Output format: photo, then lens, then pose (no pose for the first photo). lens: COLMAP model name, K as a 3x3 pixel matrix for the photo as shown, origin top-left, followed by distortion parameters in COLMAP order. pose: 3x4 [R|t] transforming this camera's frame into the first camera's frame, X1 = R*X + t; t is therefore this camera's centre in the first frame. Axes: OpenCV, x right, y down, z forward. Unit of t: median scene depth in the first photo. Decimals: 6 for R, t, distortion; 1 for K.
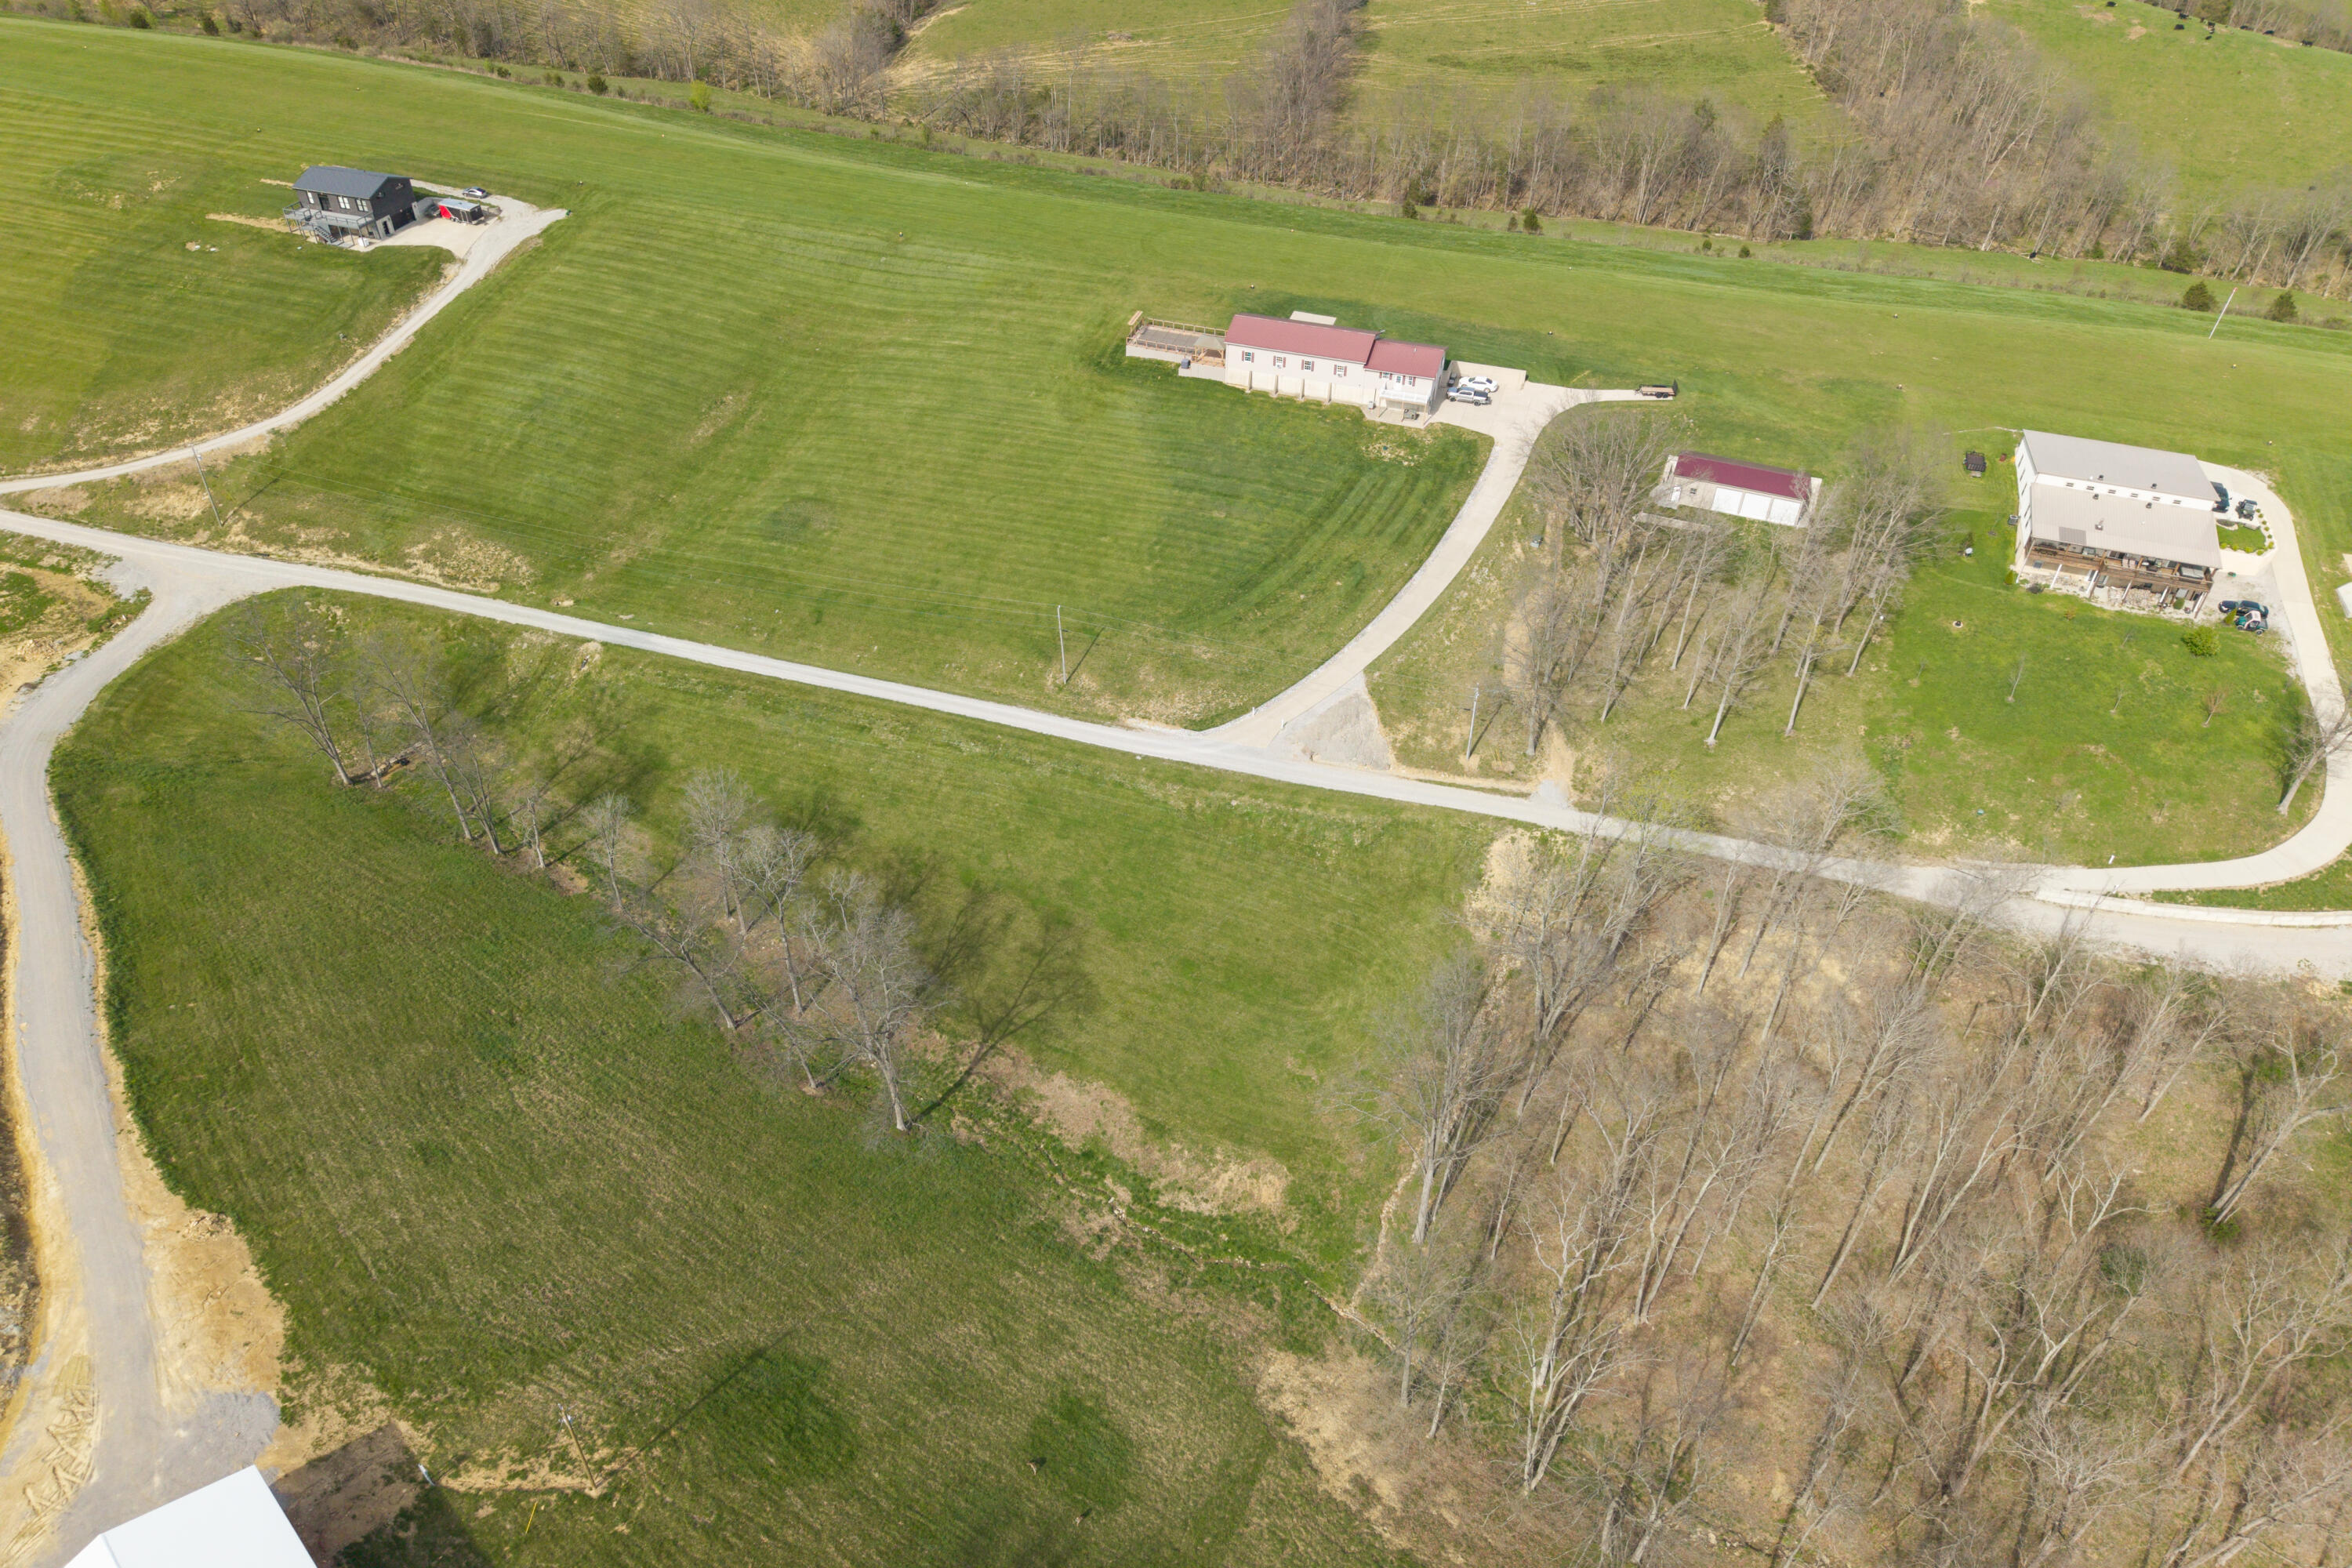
lens RADIAL K [[1570.1, 0, 1172.6], [0, 1570.1, 797.5], [0, 0, 1]] dist [0.024279, -0.026716]
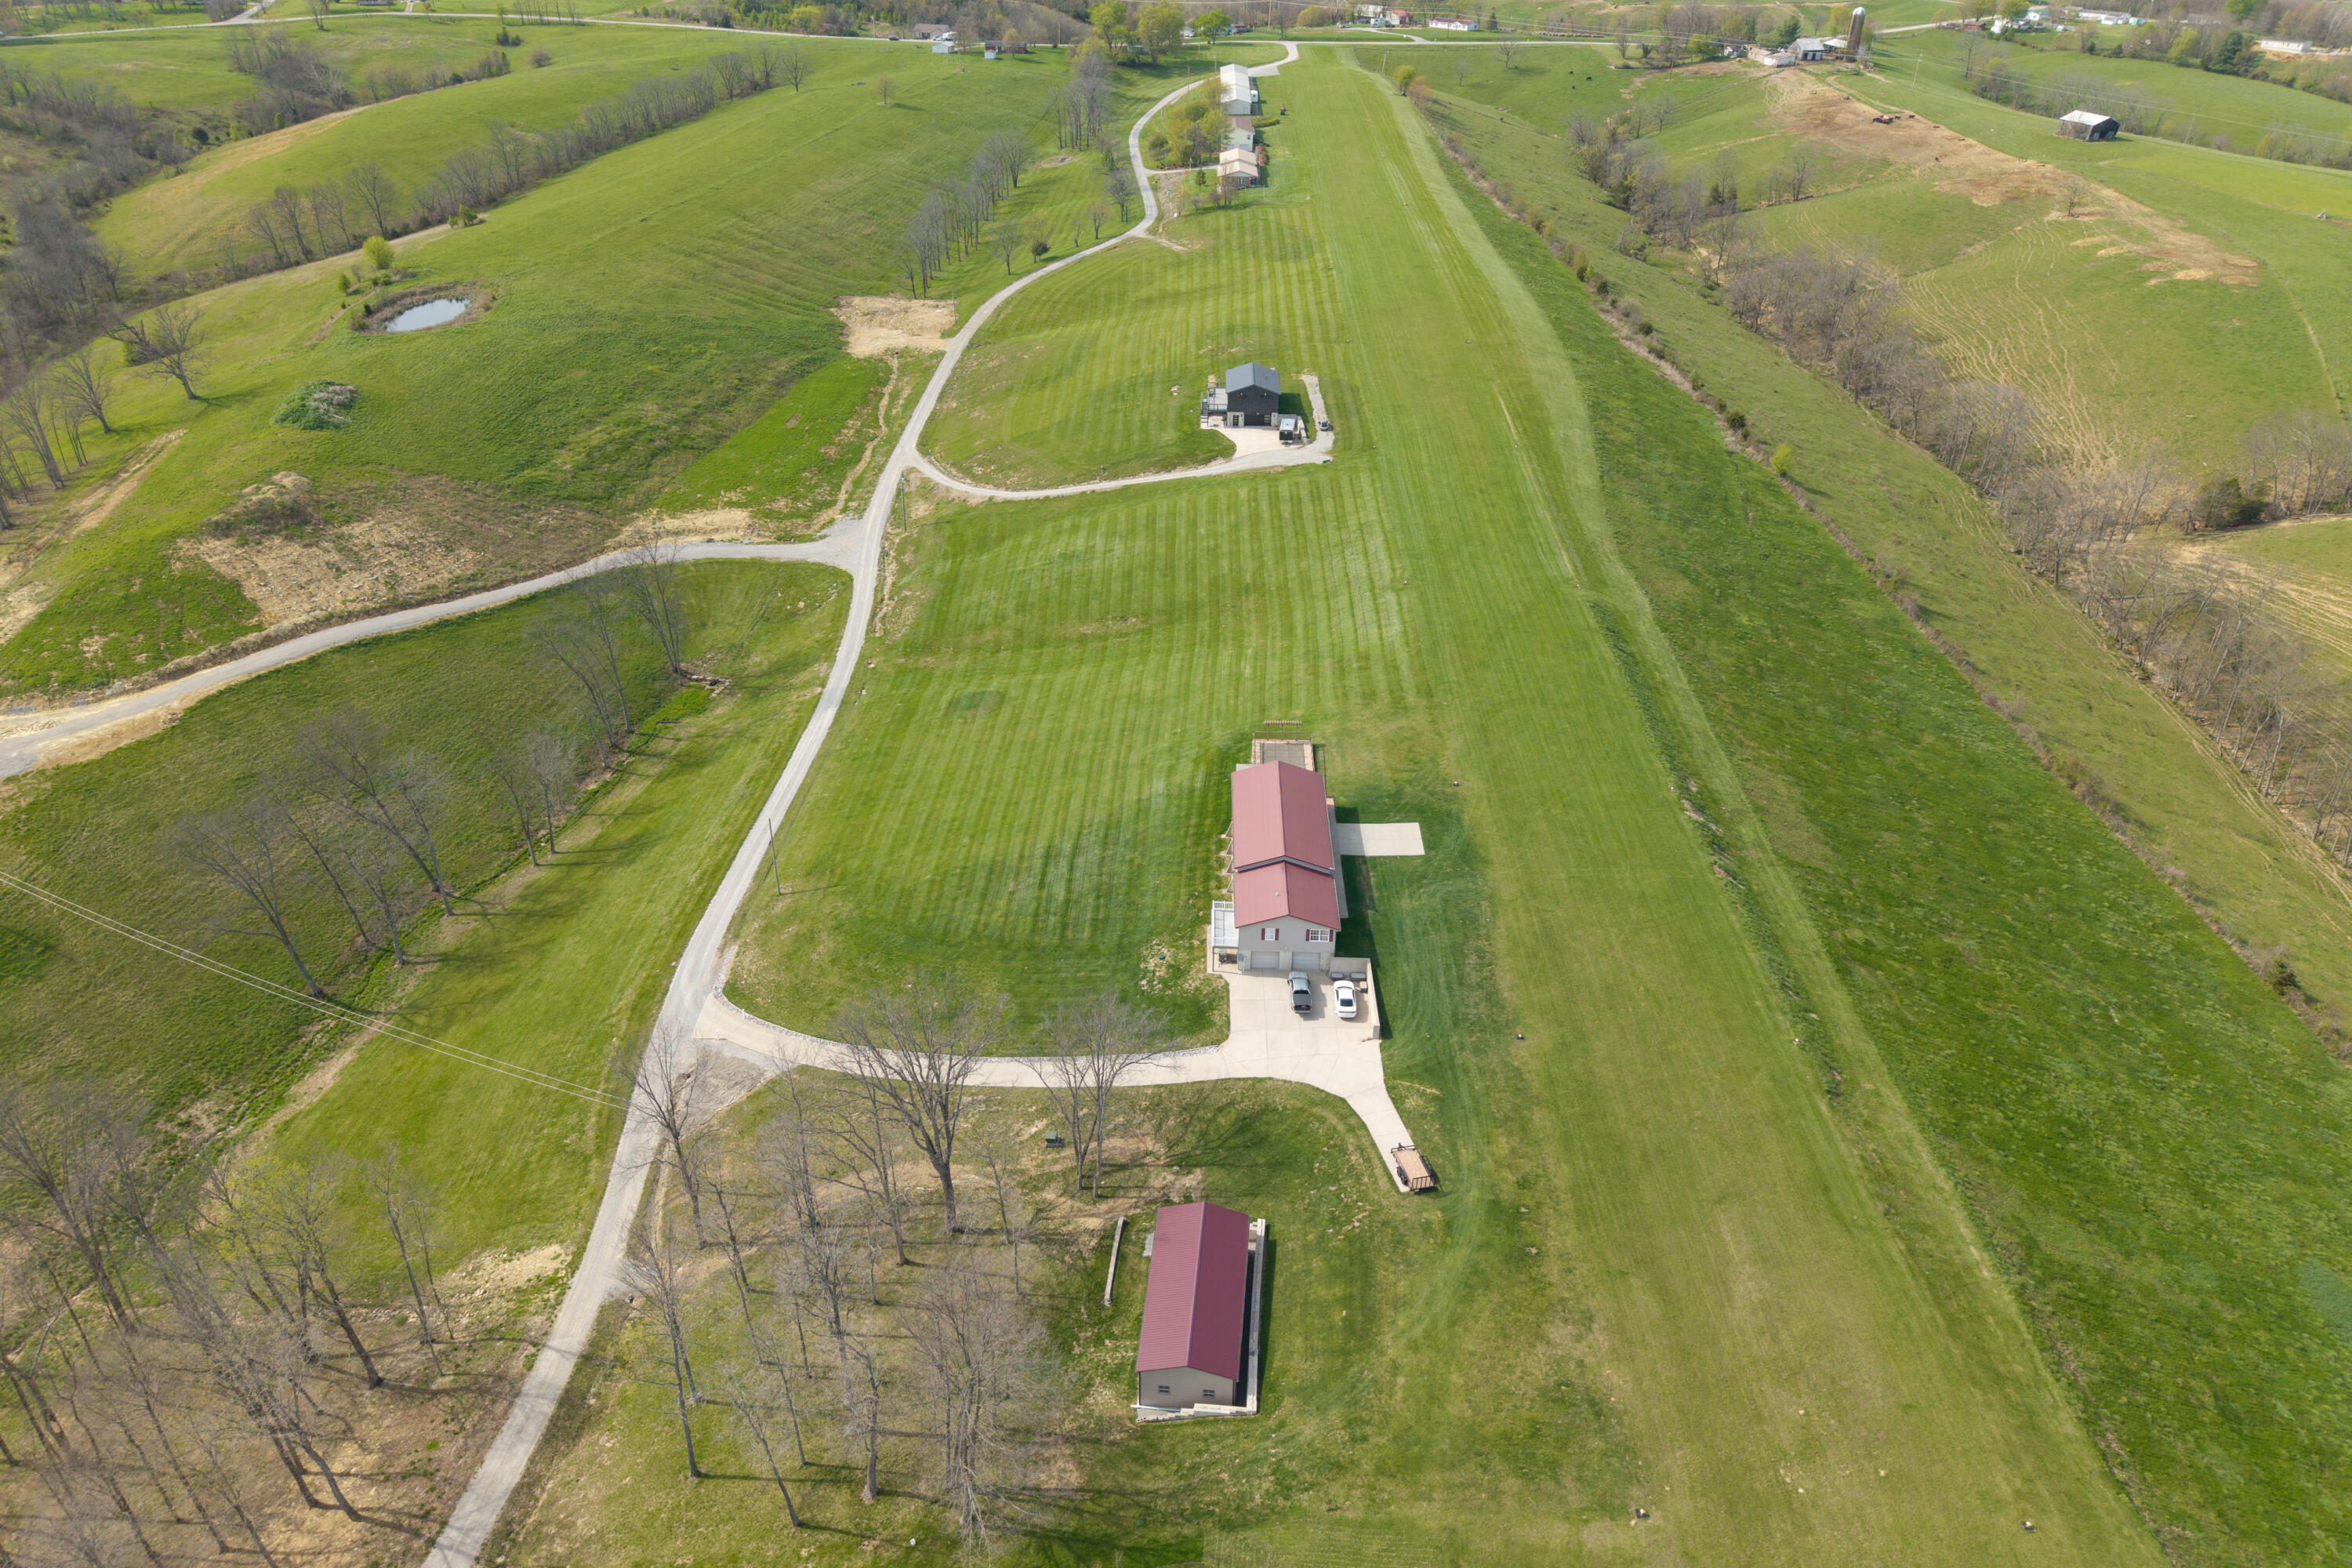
lens RADIAL K [[1570.1, 0, 1171.6], [0, 1570.1, 789.4], [0, 0, 1]] dist [0.024279, -0.026716]
pose [[0.284551, 0.480456, -0.829574, 0.732660], [-0.617722, 0.753642, 0.224596, -0.457858], [0.733110, 0.448537, 0.511238, 0.562643]]
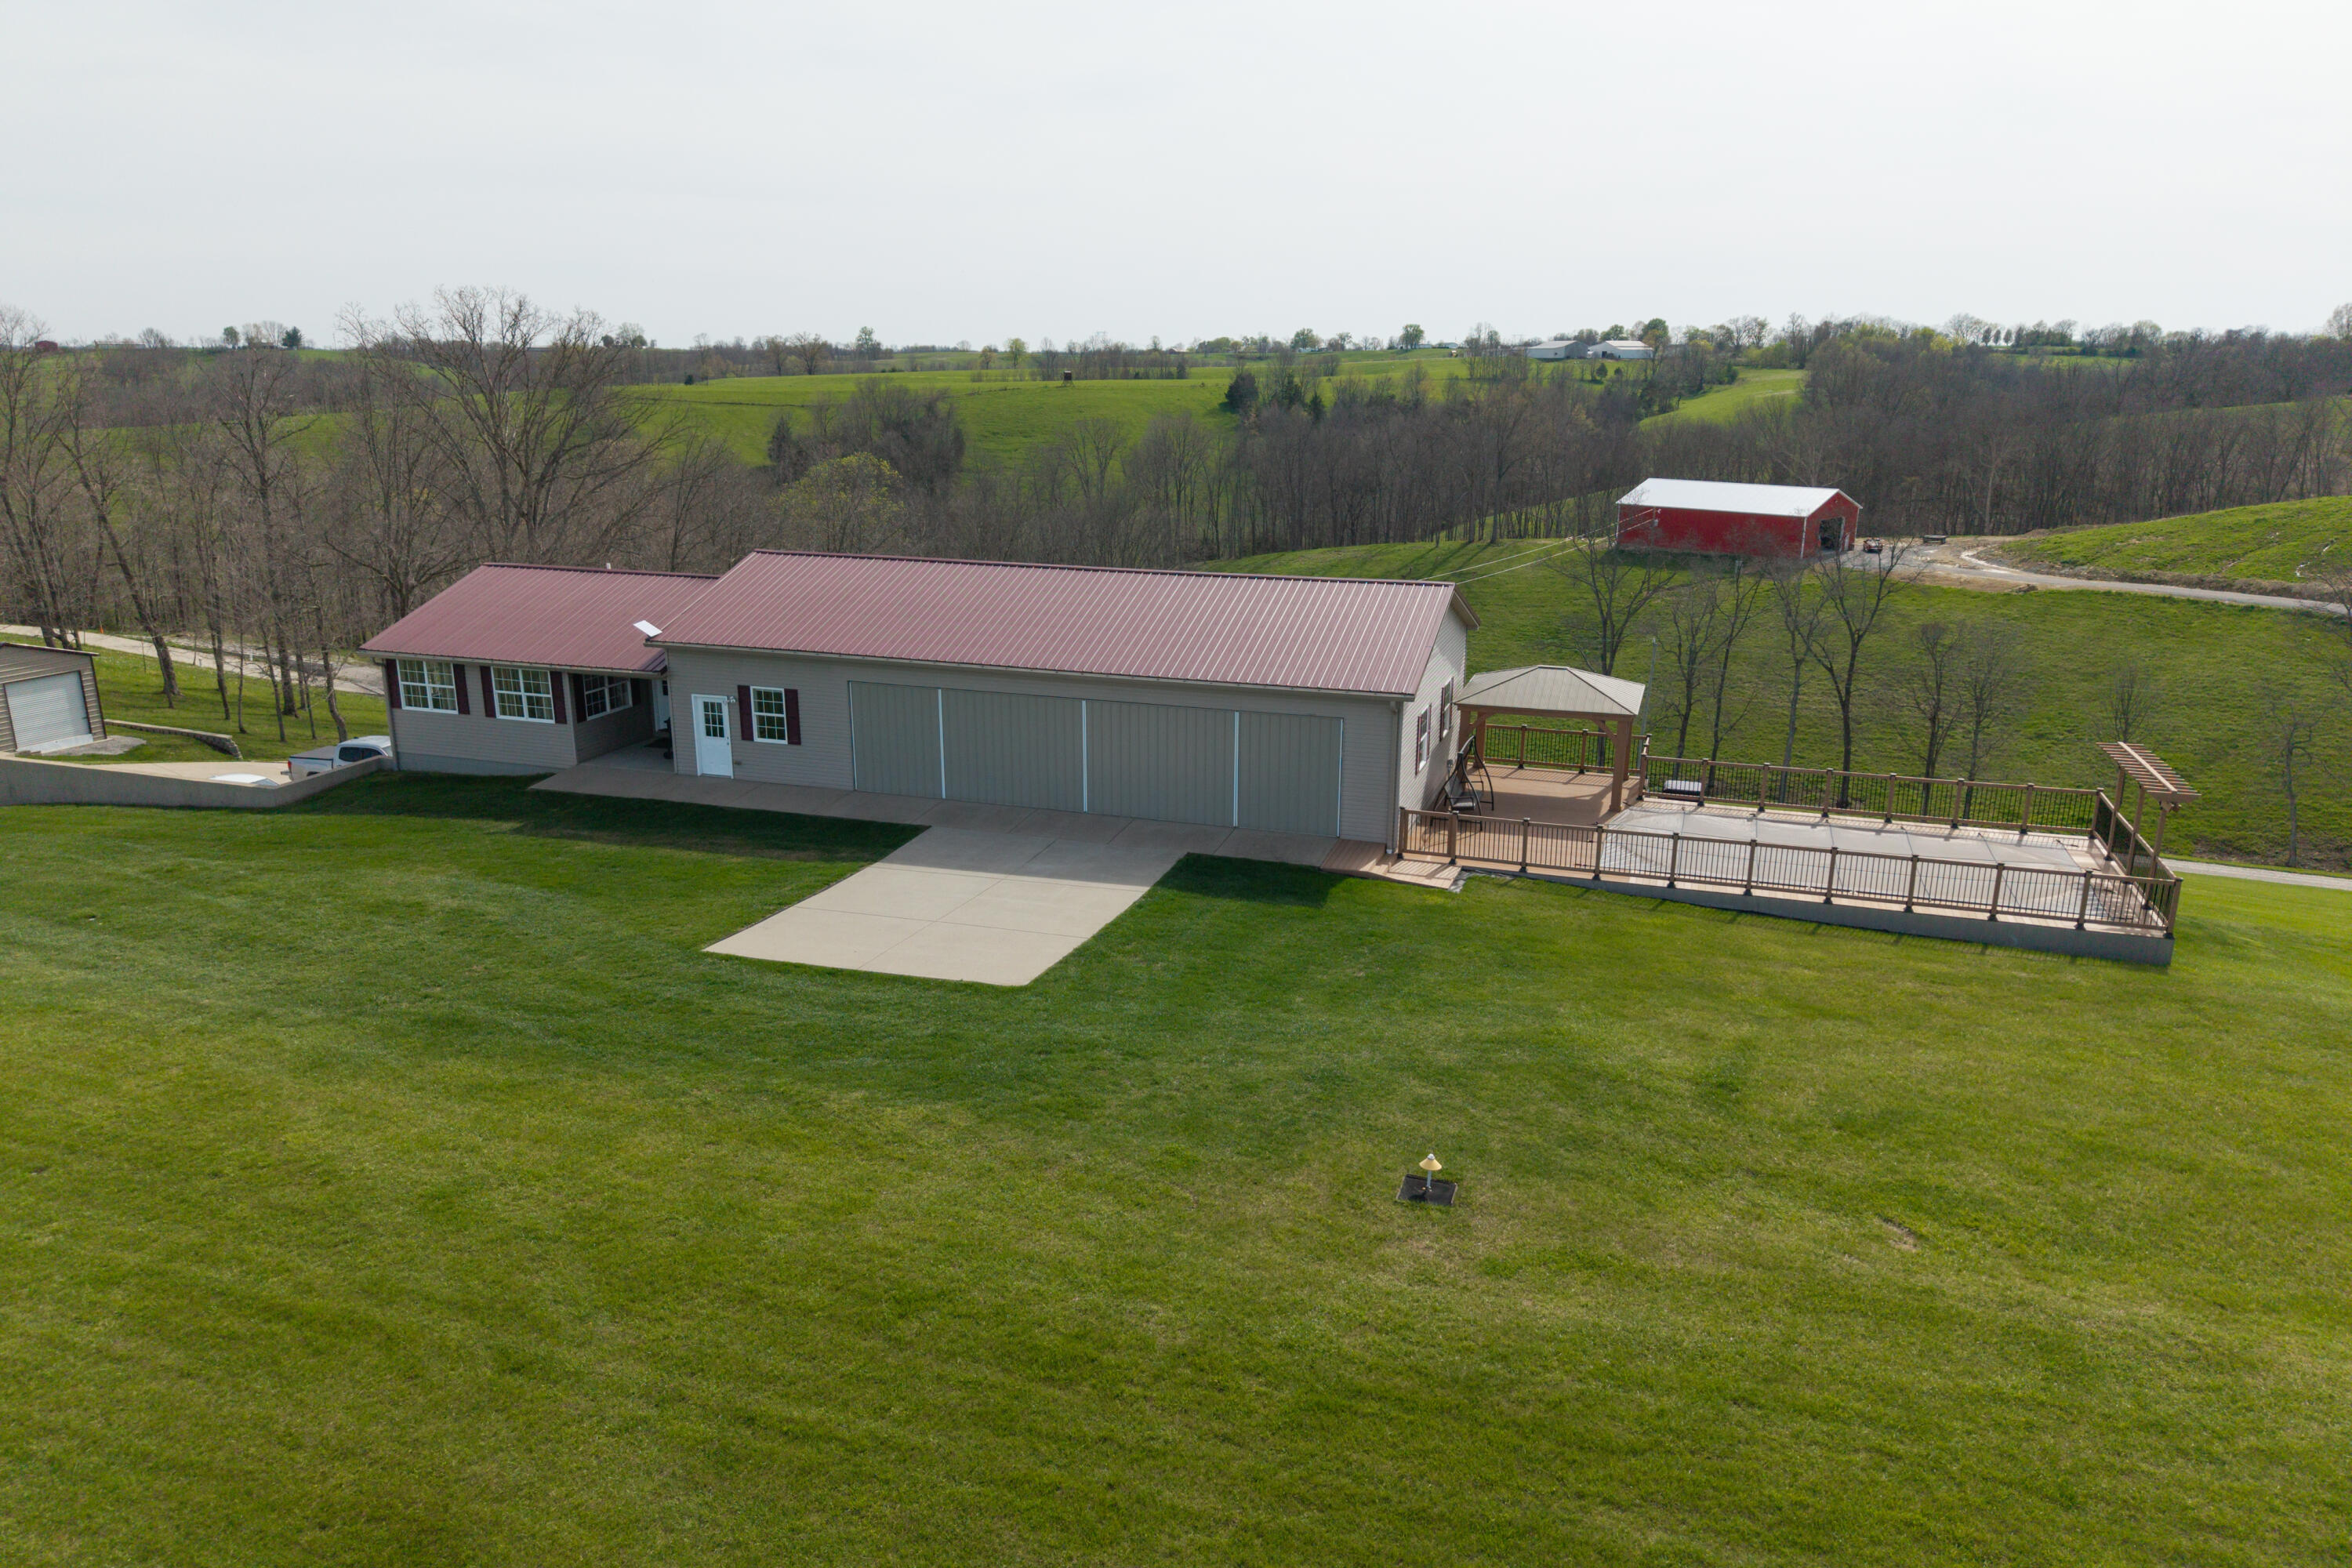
lens RADIAL K [[1570.1, 0, 1170.6], [0, 1570.1, 799.1], [0, 0, 1]] dist [0.024279, -0.026716]
pose [[-0.999711, -0.021851, 0.009991, 0.070658], [-0.004167, 0.567214, 0.823560, -0.450552], [-0.023663, 0.823281, -0.567141, 1.154199]]
